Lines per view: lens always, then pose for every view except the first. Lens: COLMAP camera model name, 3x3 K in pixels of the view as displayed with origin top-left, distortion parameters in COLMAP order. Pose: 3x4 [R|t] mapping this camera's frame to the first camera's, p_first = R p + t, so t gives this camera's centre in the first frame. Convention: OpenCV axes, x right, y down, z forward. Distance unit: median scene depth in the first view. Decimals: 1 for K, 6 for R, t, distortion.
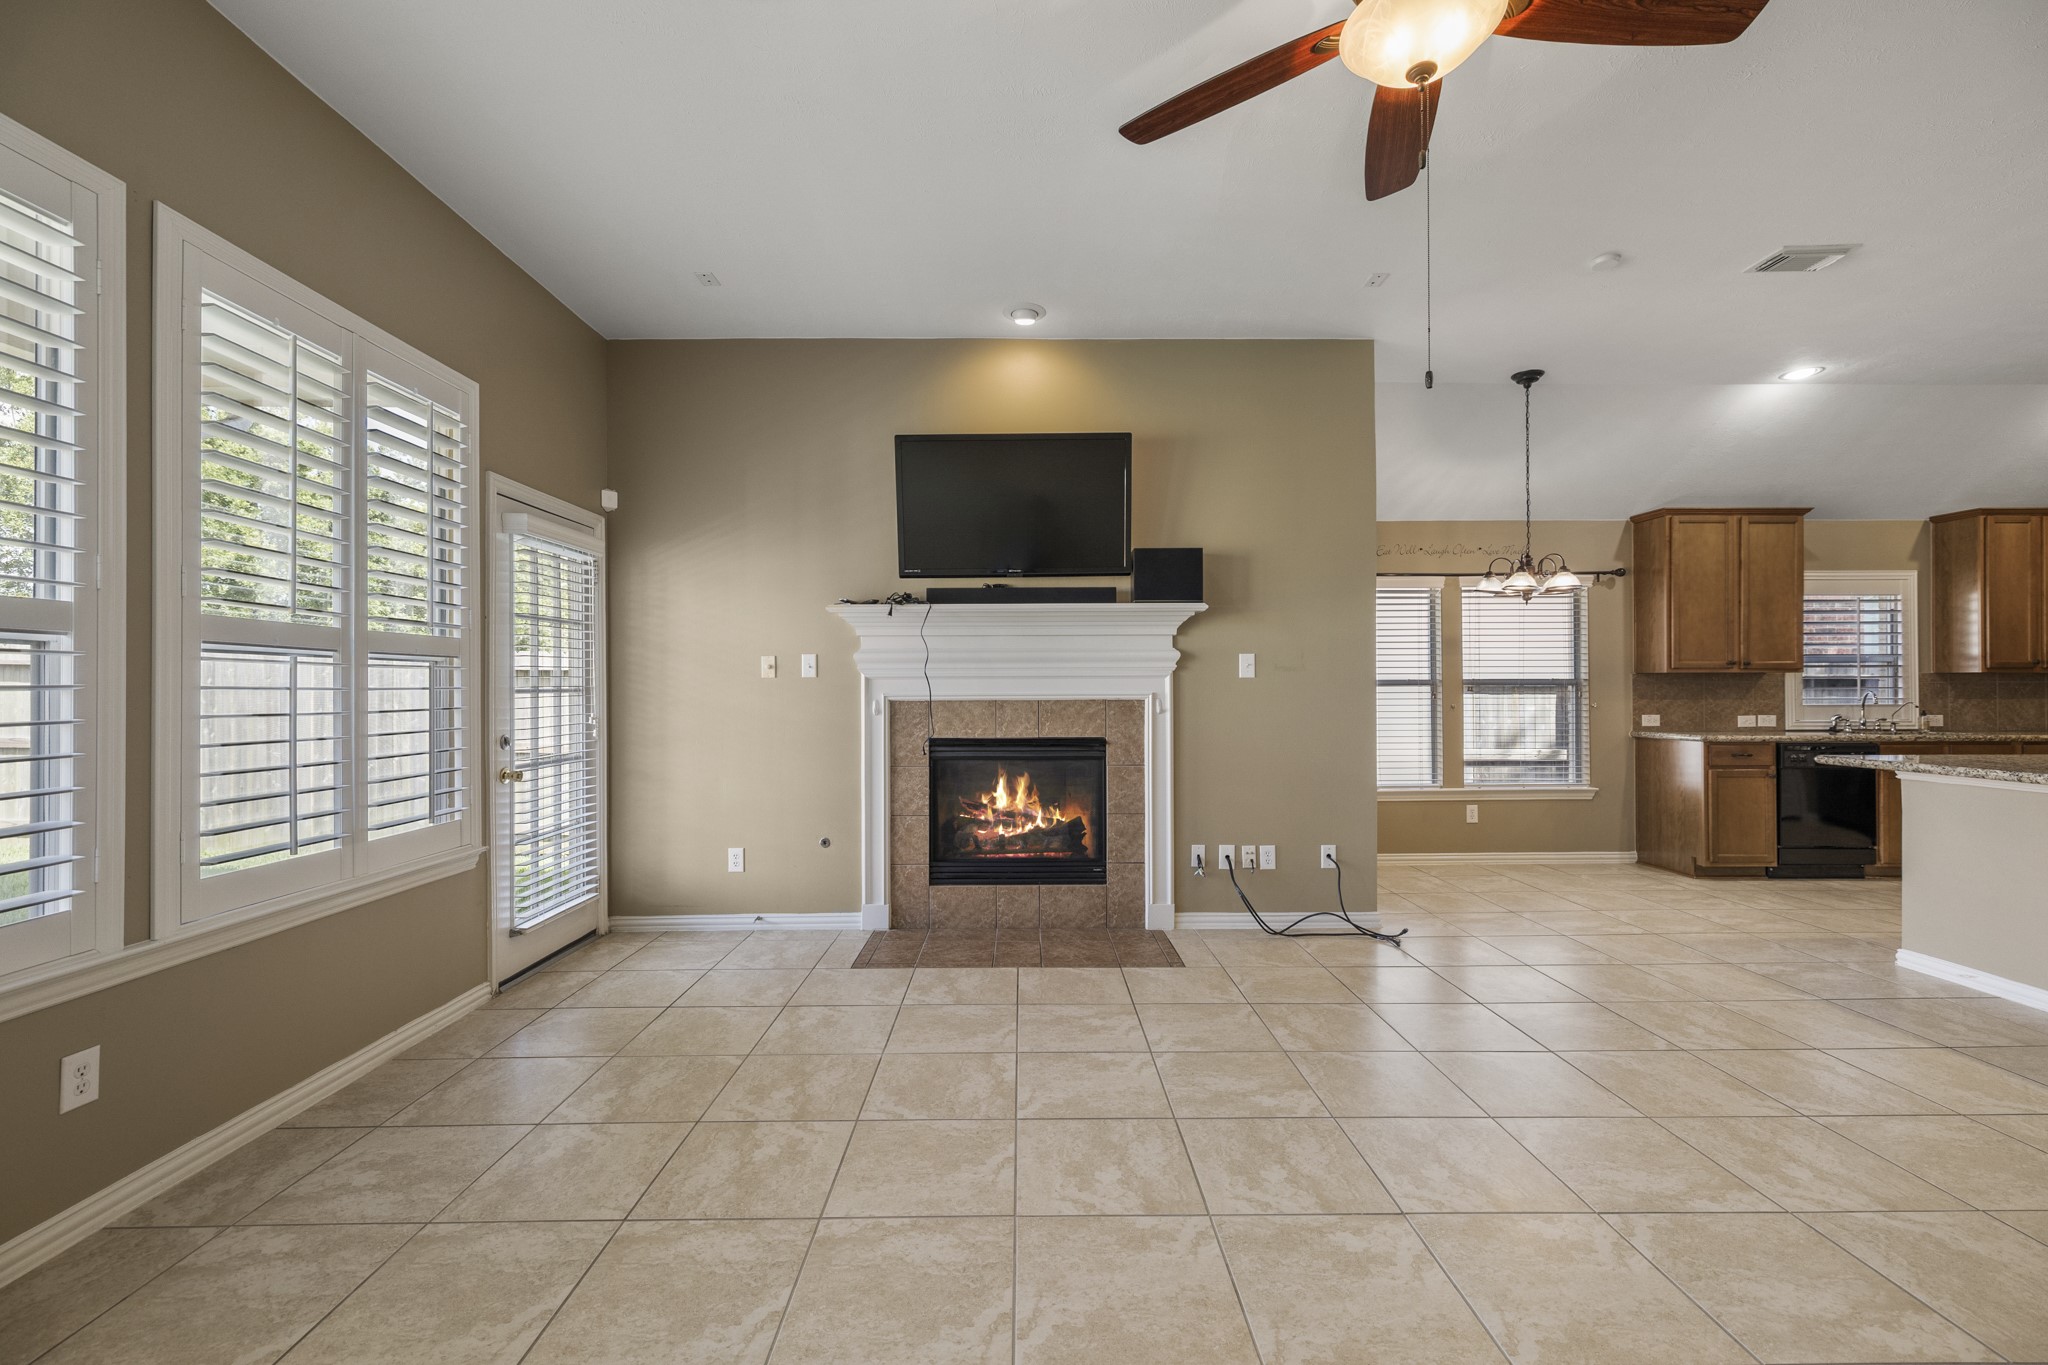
lens RADIAL K [[867.1, 0, 1028.7], [0, 867.1, 682.9], [0, 0, 1]] dist [0.003292, -0.000341]
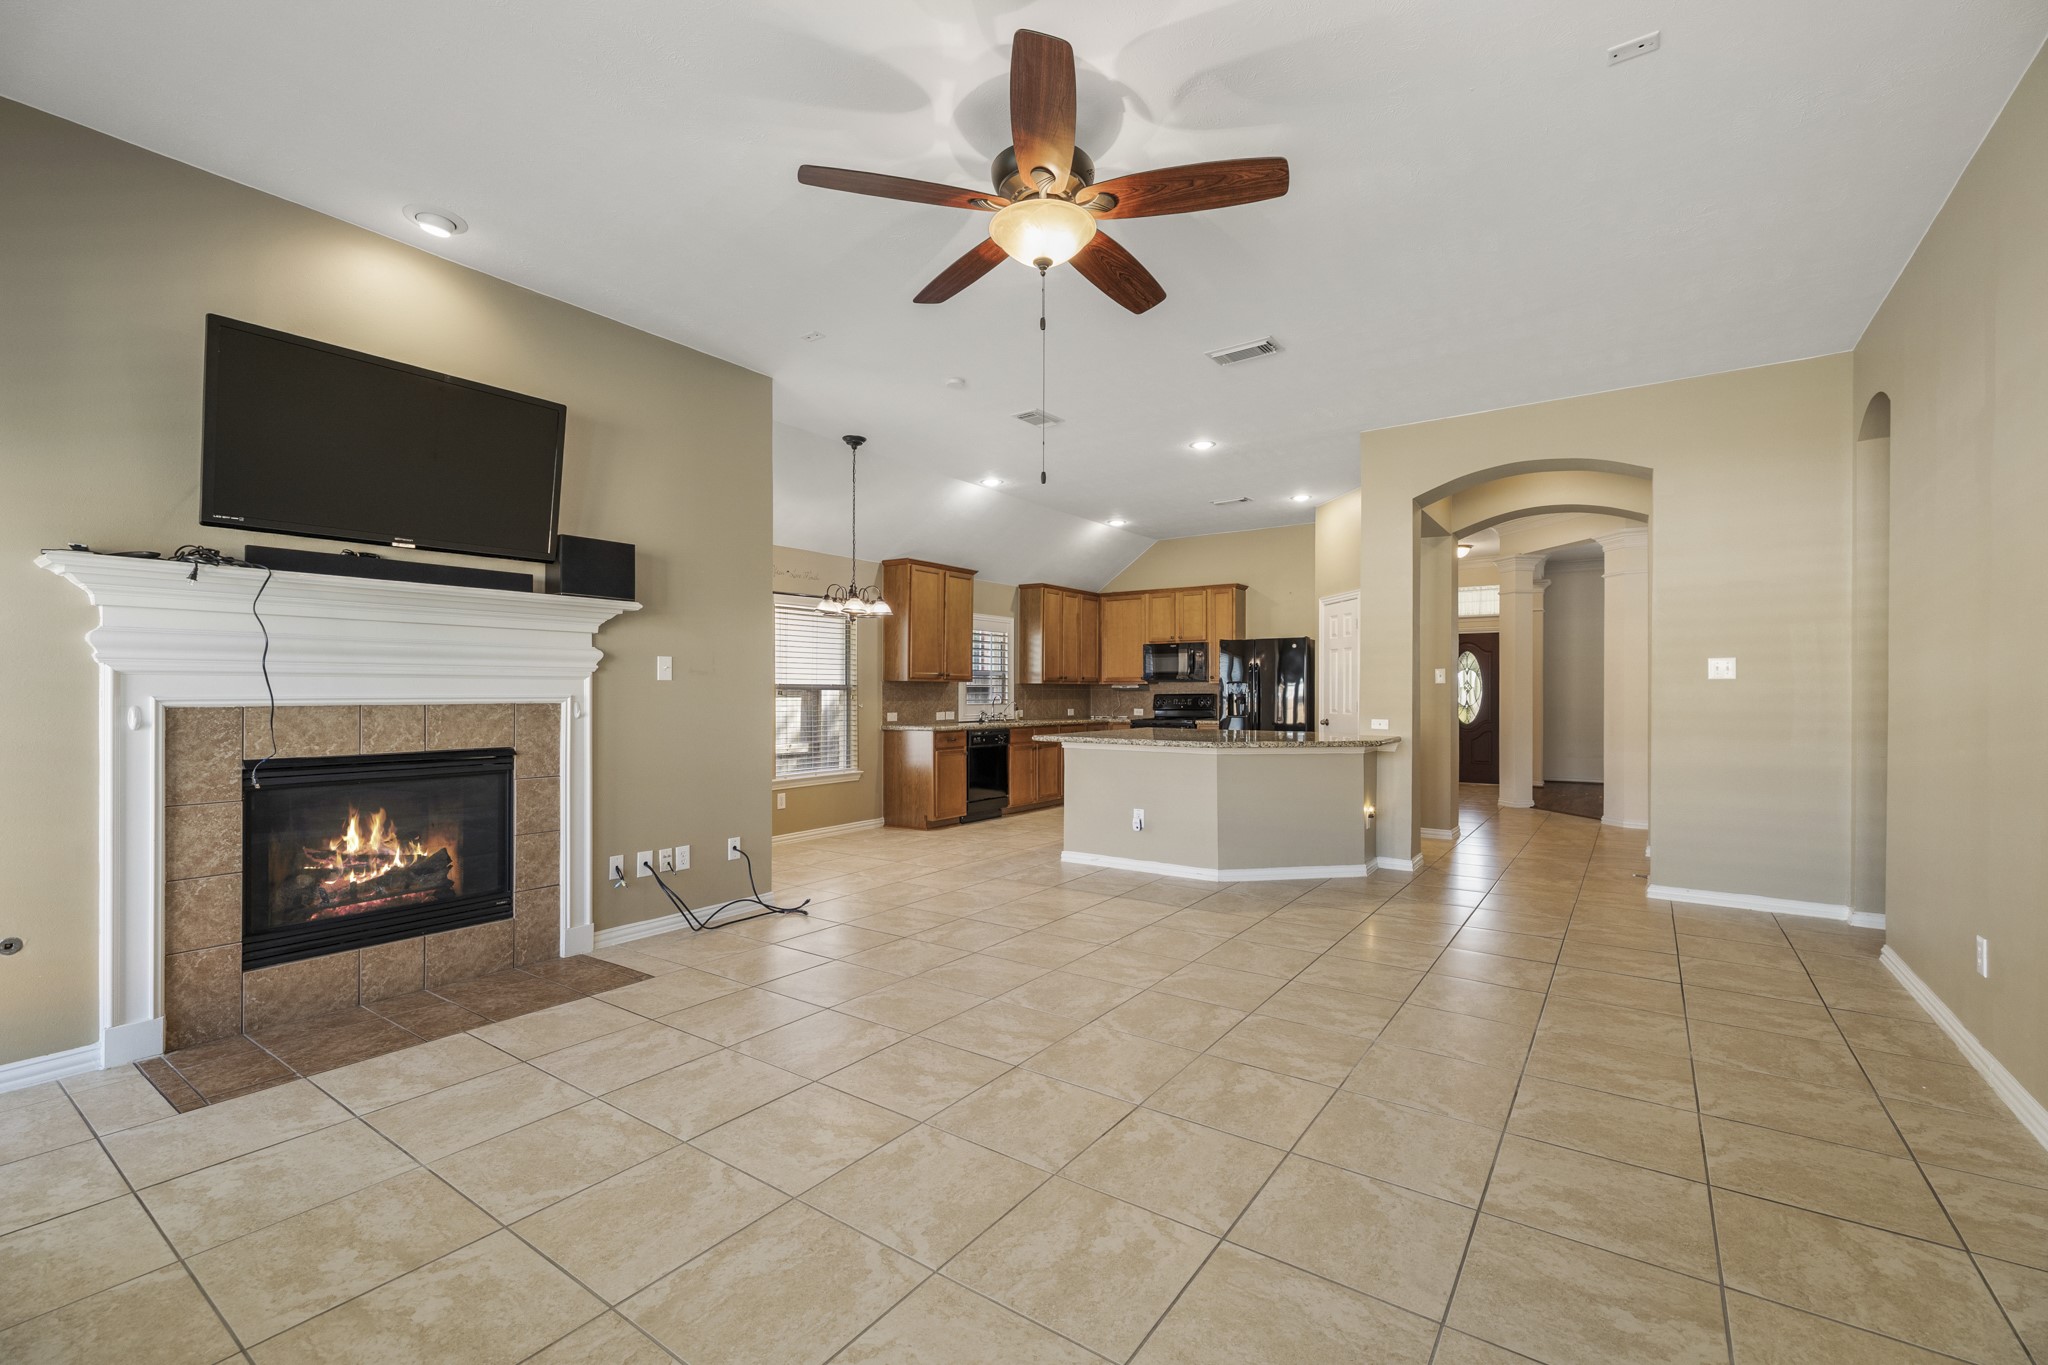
lens RADIAL K [[867.1, 0, 1041.3], [0, 867.1, 695.9], [0, 0, 1]] dist [0.003292, -0.000341]
pose [[0.576665, 0.000213, 0.816981, -0.243013], [-0.009897, 0.999928, 0.006726, 0.000358], [-0.816921, -0.011965, 0.576626, 0.057229]]
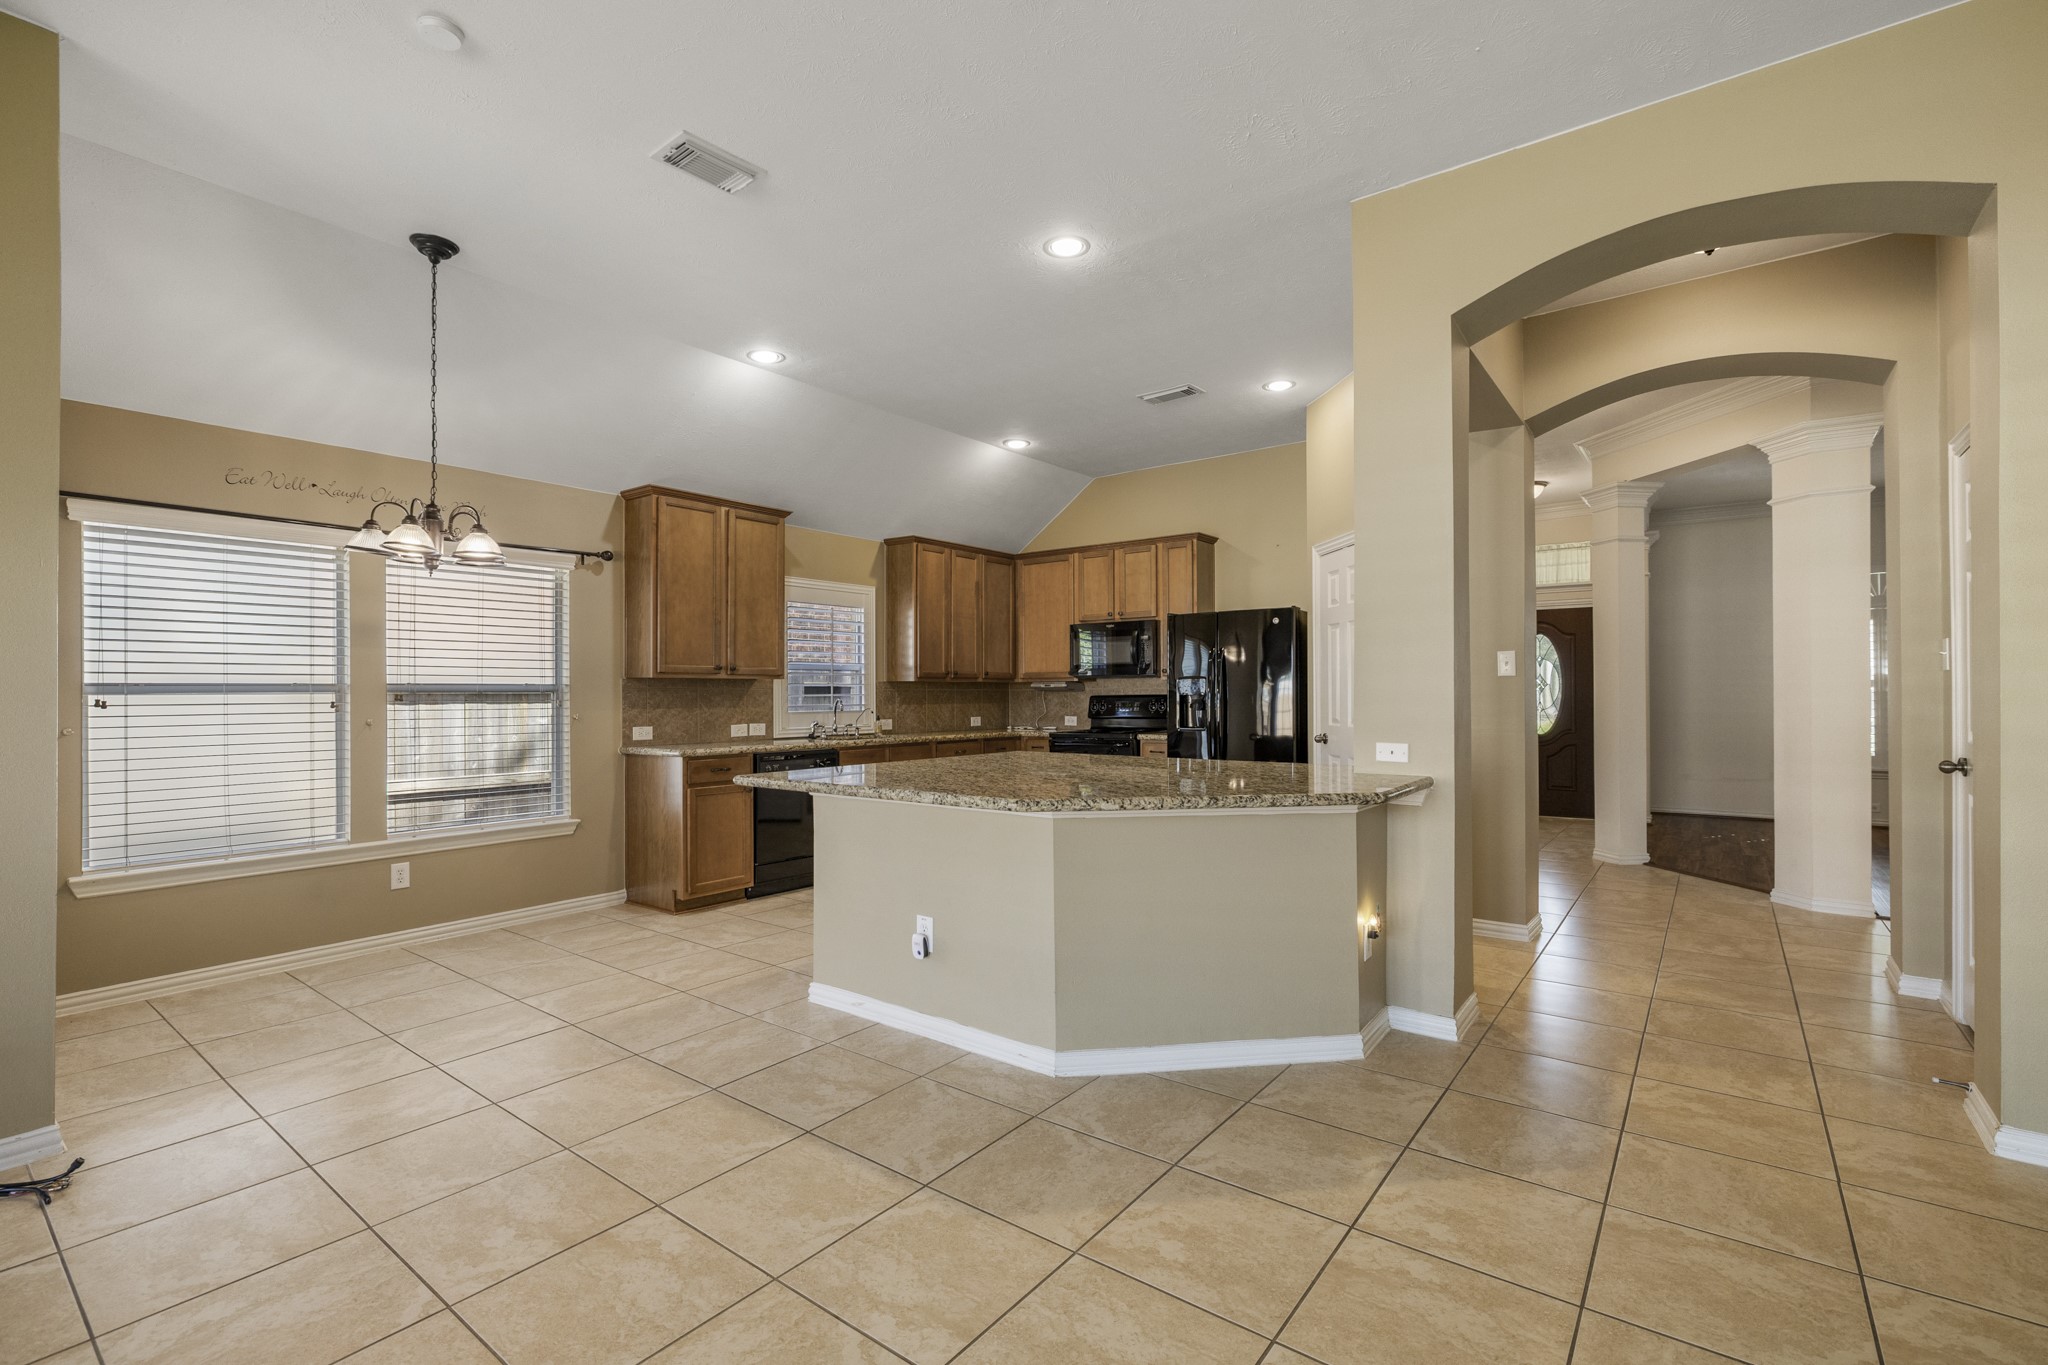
lens RADIAL K [[908.6, 0, 1033.2], [0, 908.6, 690.7], [0, 0, 1]] dist [-0.005110, 0.000461]
pose [[0.612356, 0.002344, 0.790579, 0.257230], [-0.004269, 0.999991, 0.000342, -0.000751], [-0.790571, -0.003584, 0.612360, 0.154930]]
